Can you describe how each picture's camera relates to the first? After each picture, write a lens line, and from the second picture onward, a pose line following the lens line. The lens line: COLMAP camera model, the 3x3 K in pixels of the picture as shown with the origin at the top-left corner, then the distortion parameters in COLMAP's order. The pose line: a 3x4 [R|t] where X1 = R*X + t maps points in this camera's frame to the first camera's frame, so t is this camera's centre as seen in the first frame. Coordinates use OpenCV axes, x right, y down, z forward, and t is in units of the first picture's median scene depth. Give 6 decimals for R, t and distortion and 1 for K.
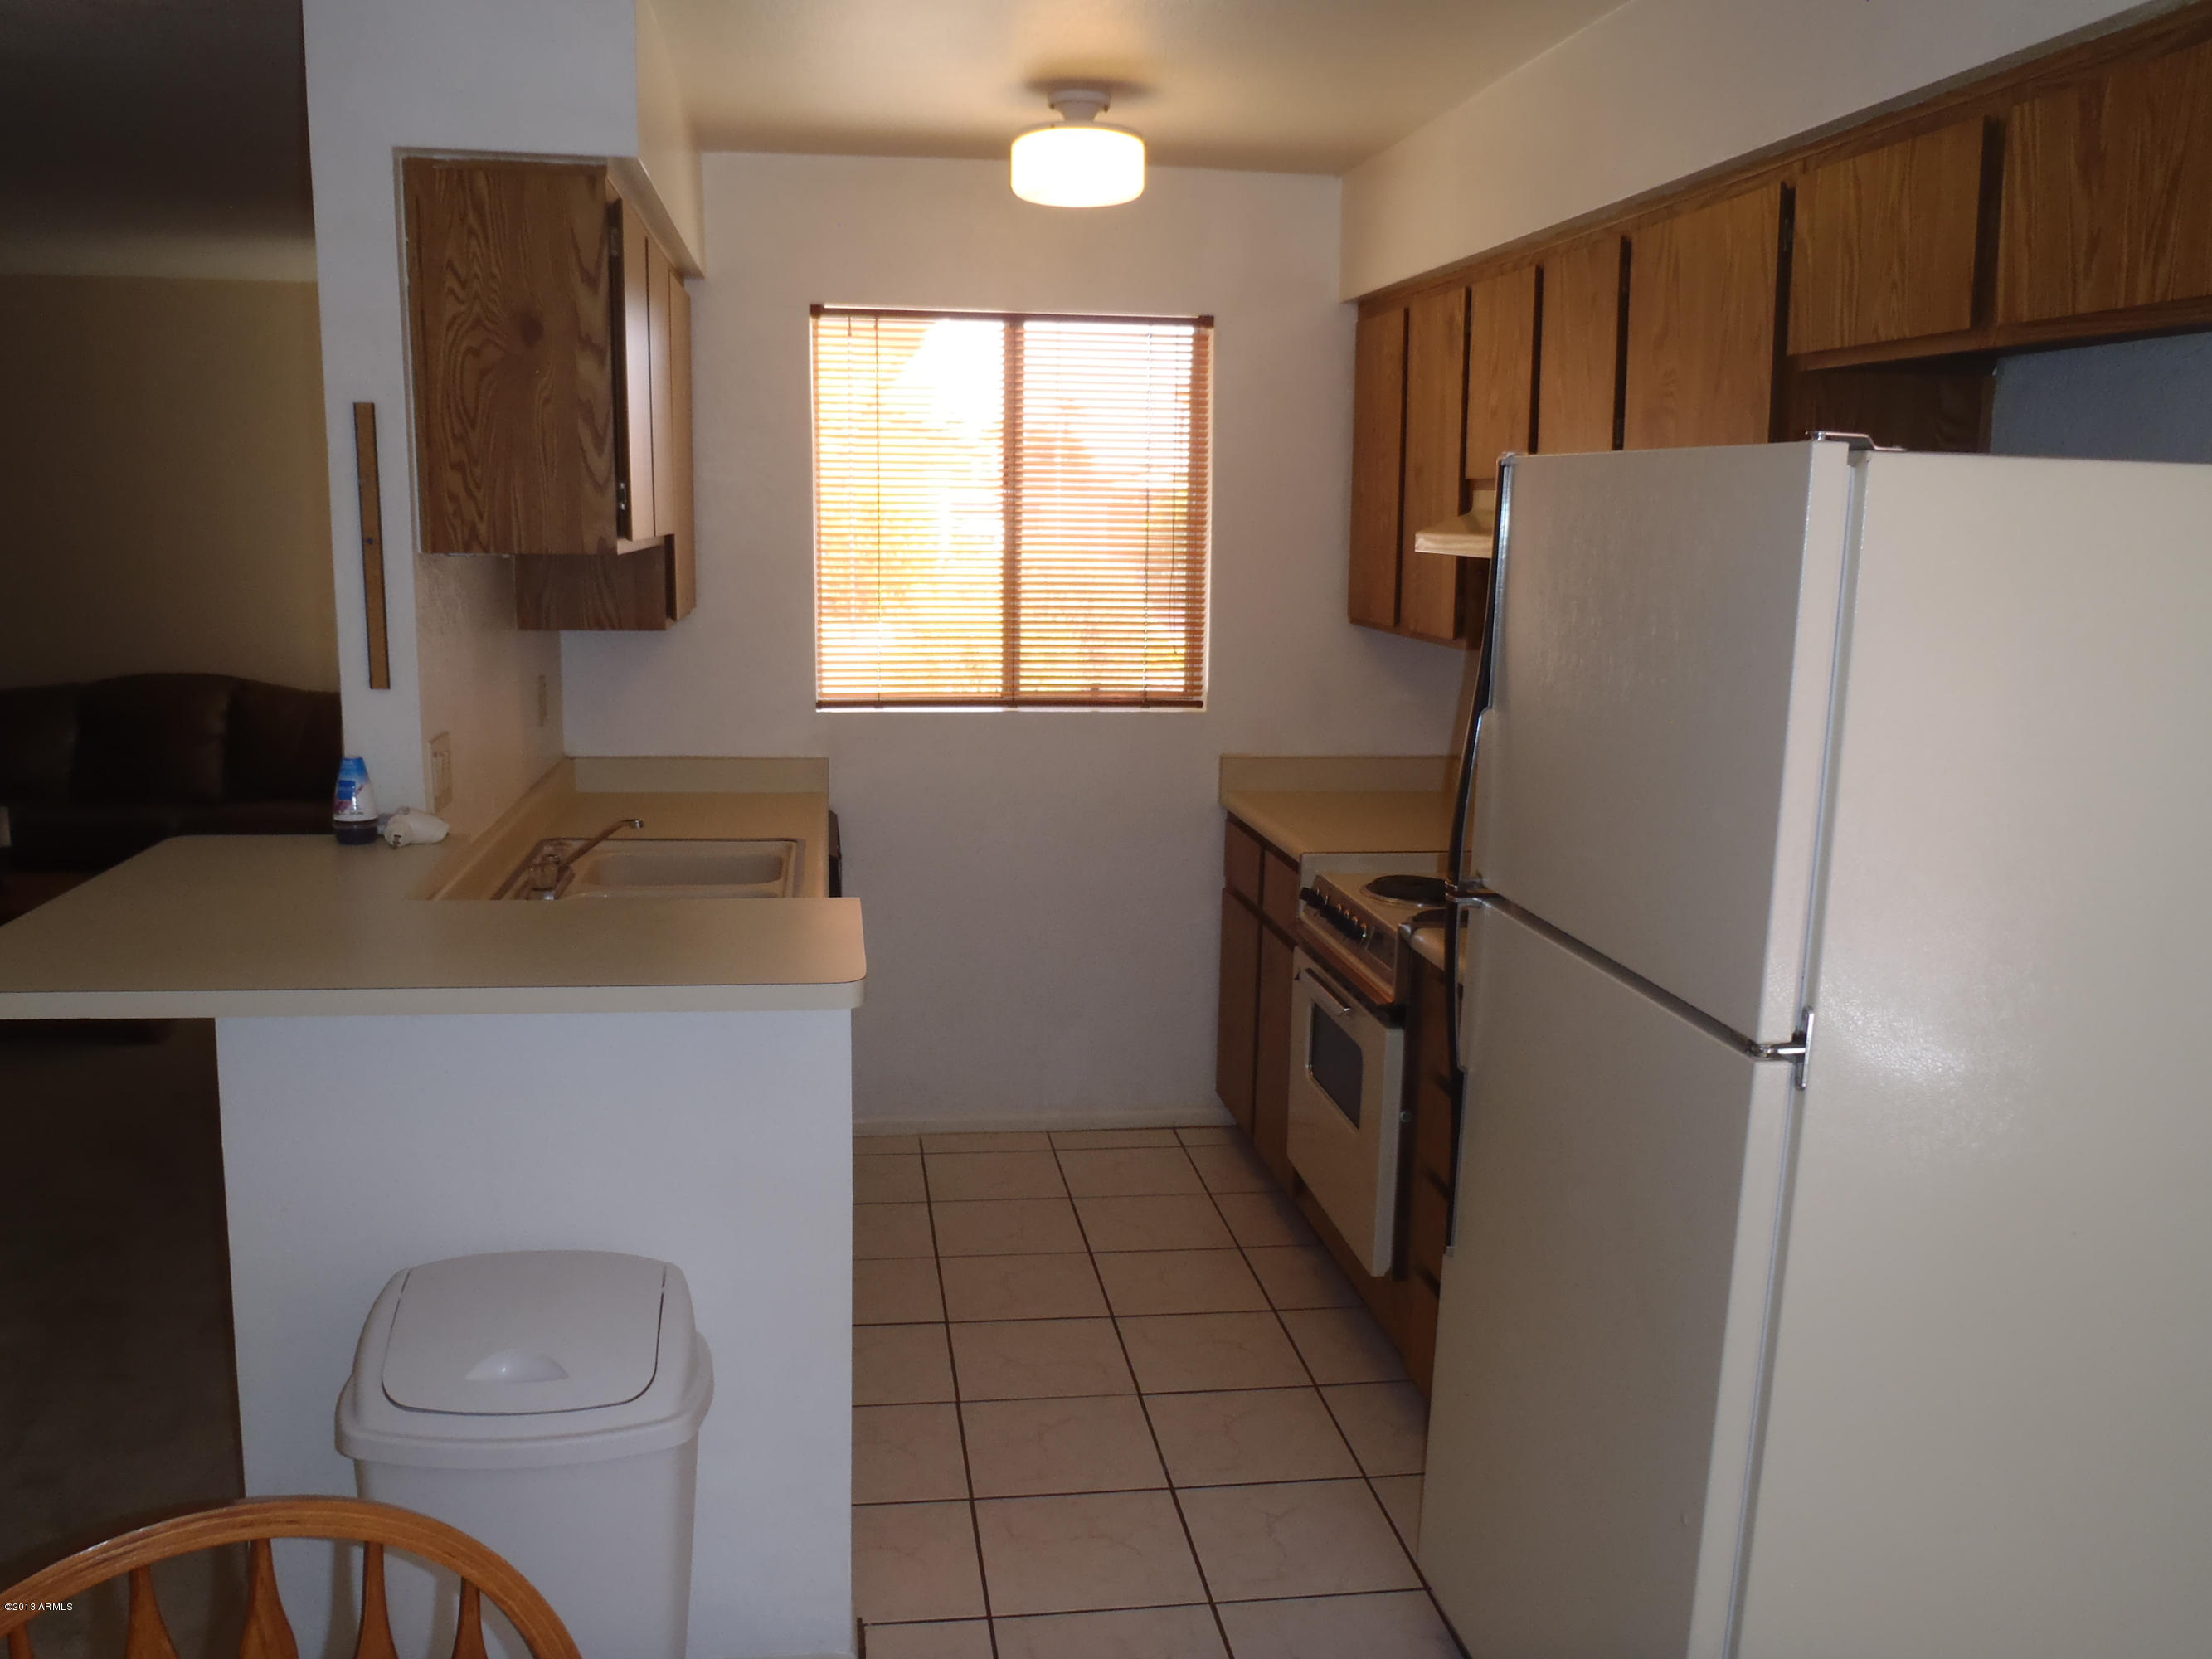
lens RADIAL K [[1880.6, 0, 1079.1], [0, 1880.6, 834.9], [0, 0, 1]] dist [-0.063843, 0.018258]
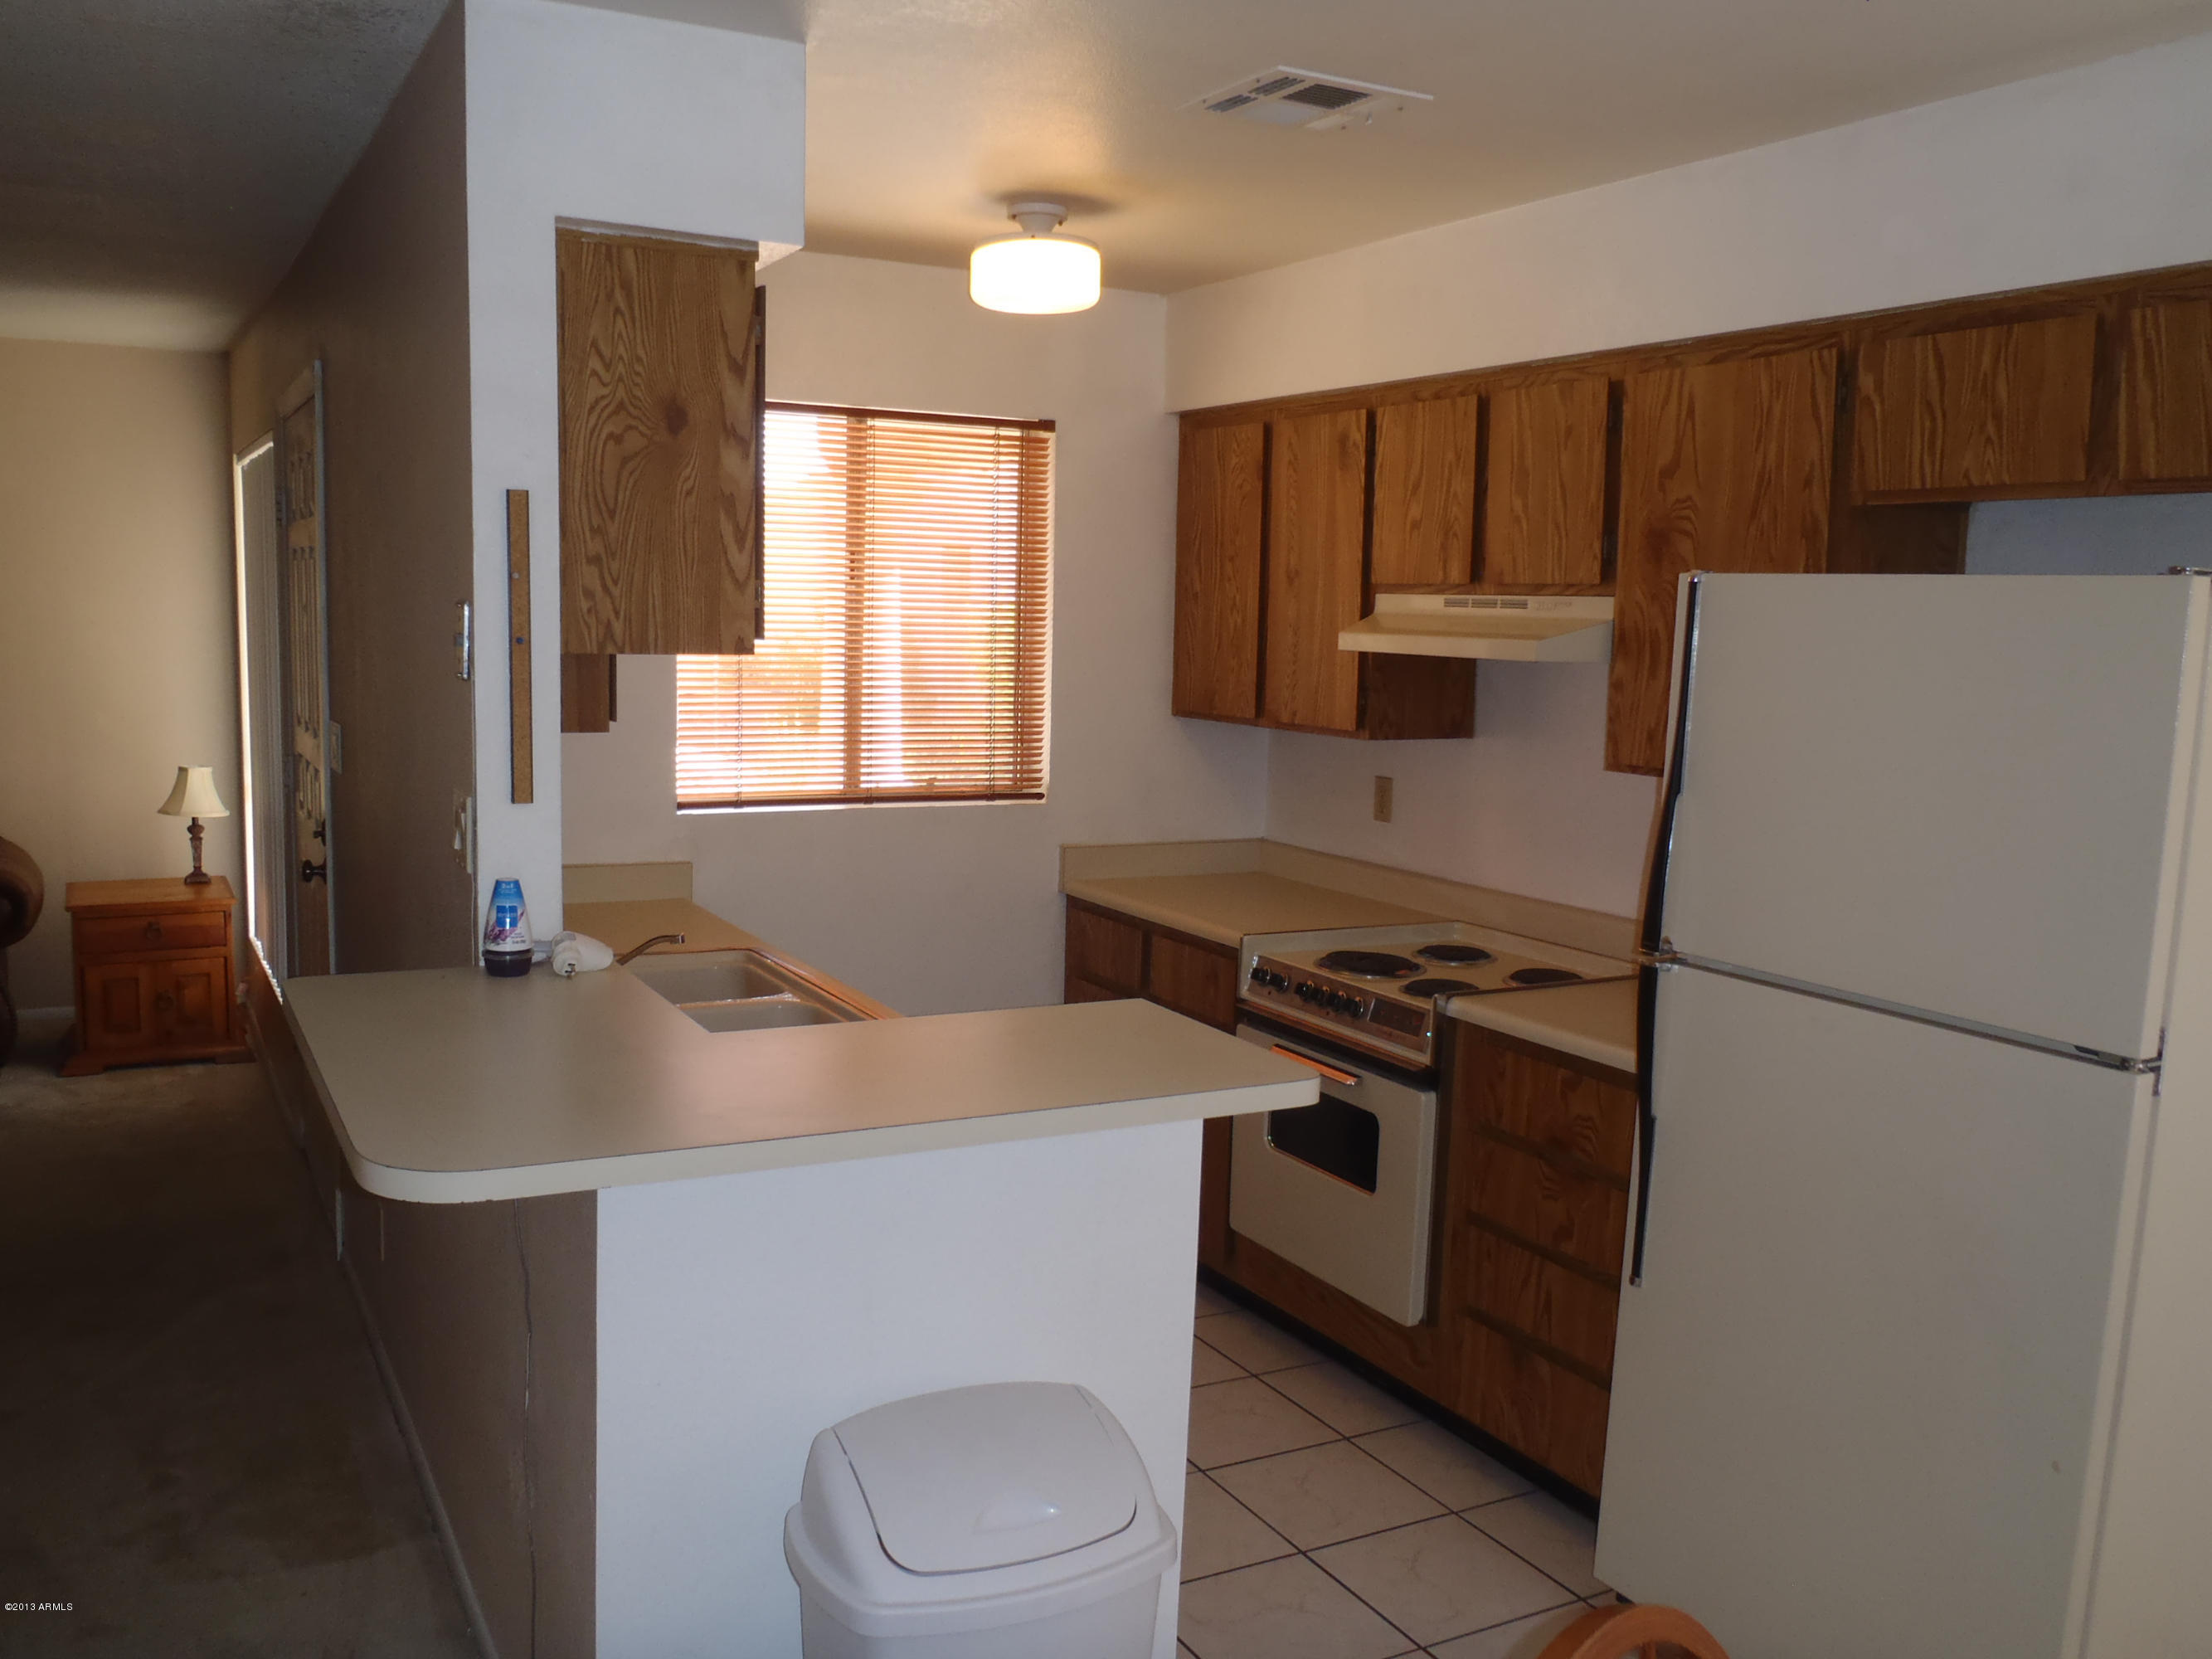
lens RADIAL K [[1880.6, 0, 1079.1], [0, 1880.6, 834.9], [0, 0, 1]] dist [-0.063843, 0.018258]
pose [[0.937924, -0.032932, 0.345273, -0.429465], [0.048448, 0.998162, -0.036403, -0.016092], [-0.343439, 0.050871, 0.937796, 0.053563]]
